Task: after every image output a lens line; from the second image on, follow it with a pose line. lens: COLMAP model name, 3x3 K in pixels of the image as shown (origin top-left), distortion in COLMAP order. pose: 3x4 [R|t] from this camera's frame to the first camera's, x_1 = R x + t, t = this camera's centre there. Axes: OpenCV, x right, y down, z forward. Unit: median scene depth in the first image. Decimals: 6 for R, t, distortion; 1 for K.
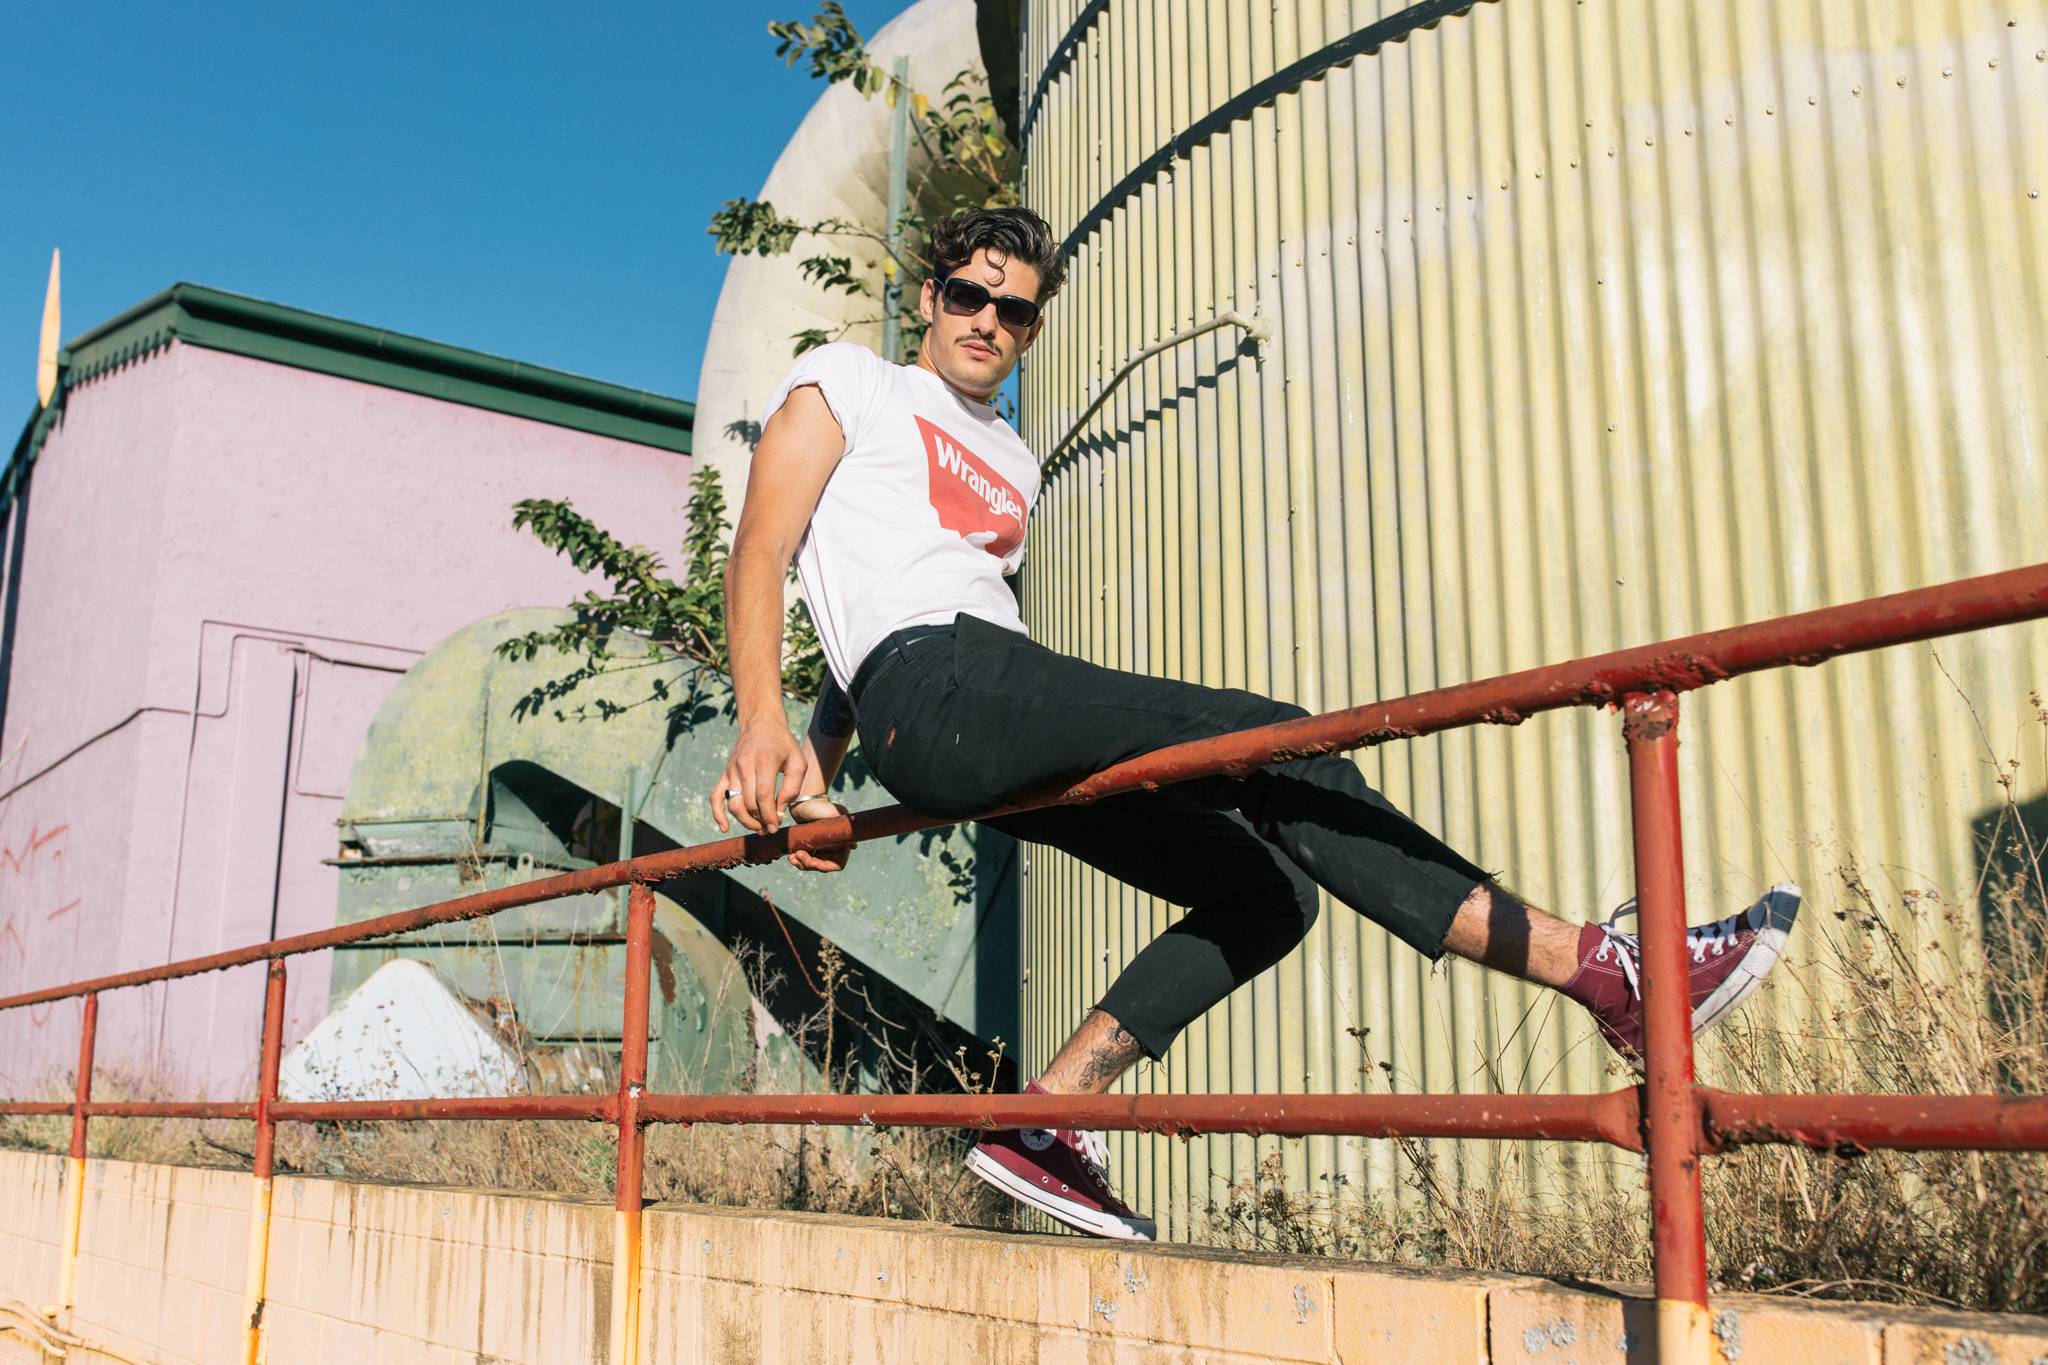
lens RADIAL K [[1951.5, 0, 1024.0], [0, 1951.5, 682.5], [0, 0, 1]] dist [-0.007615, 0.000857]
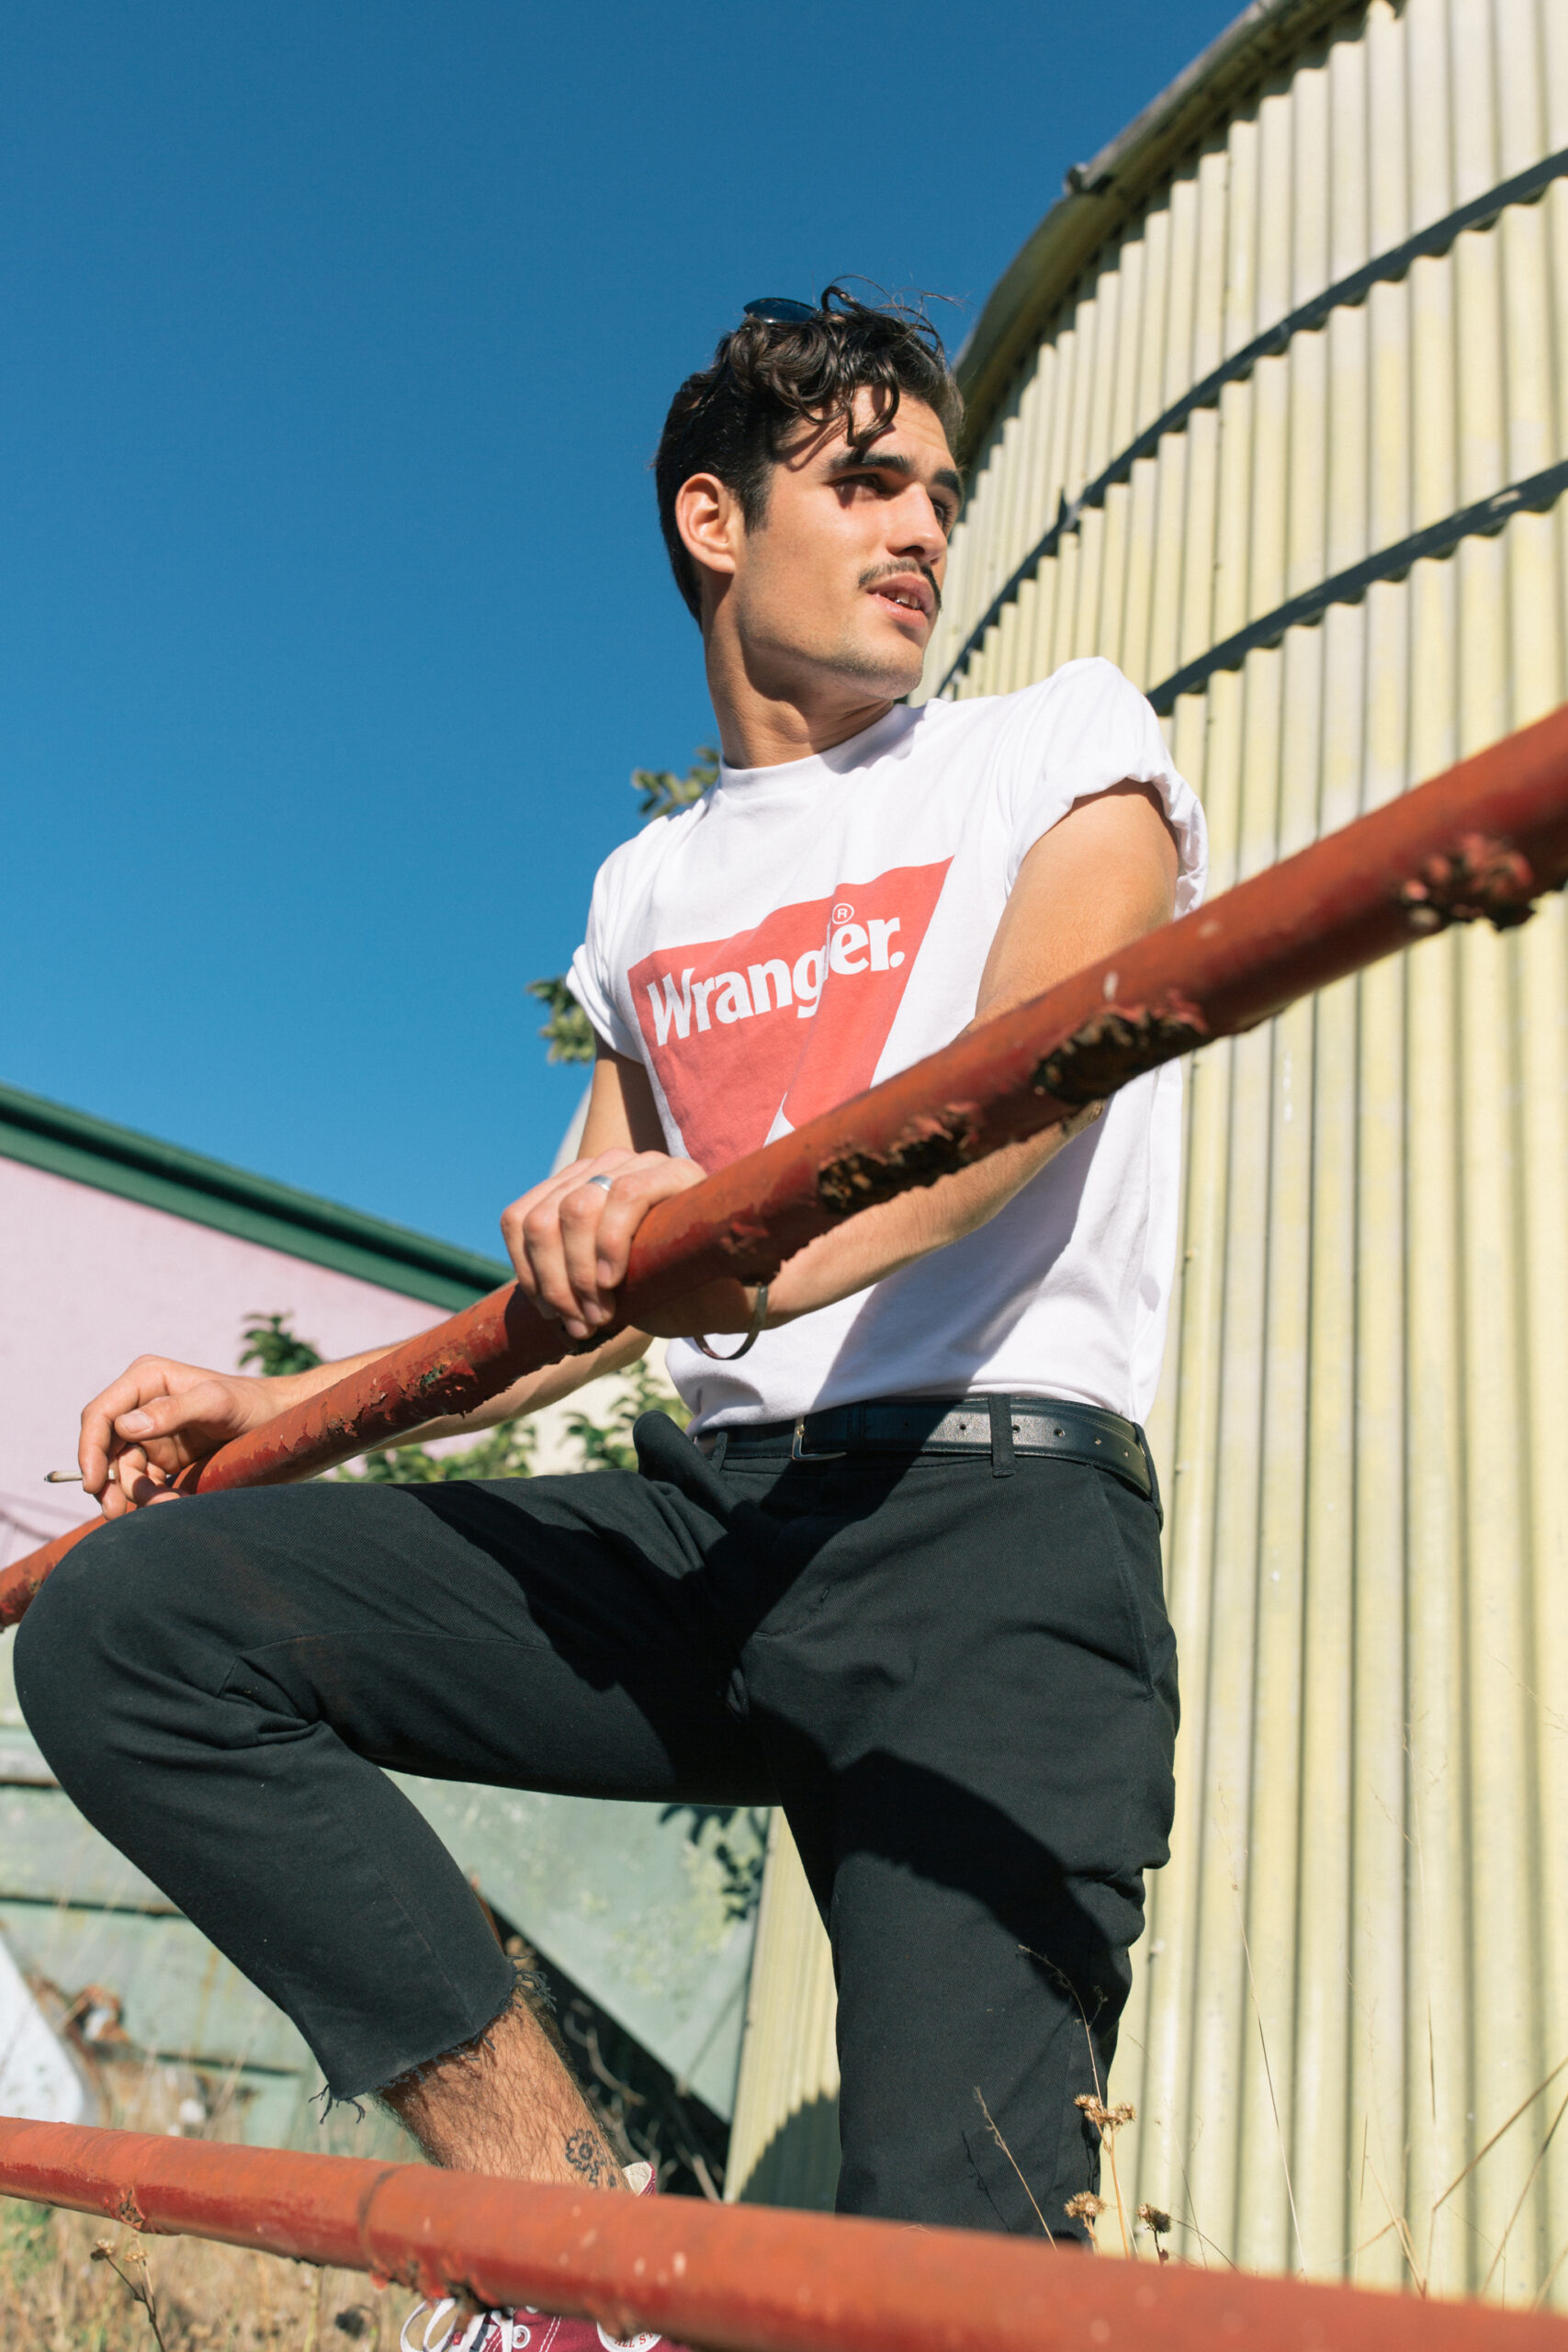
lens RADIAL K [[2240.9, 0, 784.0], [0, 2240.9, 1176.0], [0, 0, 1]] dist [-0.007615, 0.000857]
pose [[0.991593, 0.084853, -0.097688, 0.041346], [-0.105135, 0.968440, -0.225988, 0.033491], [0.075429, 0.234358, 0.969220, 0.154717]]
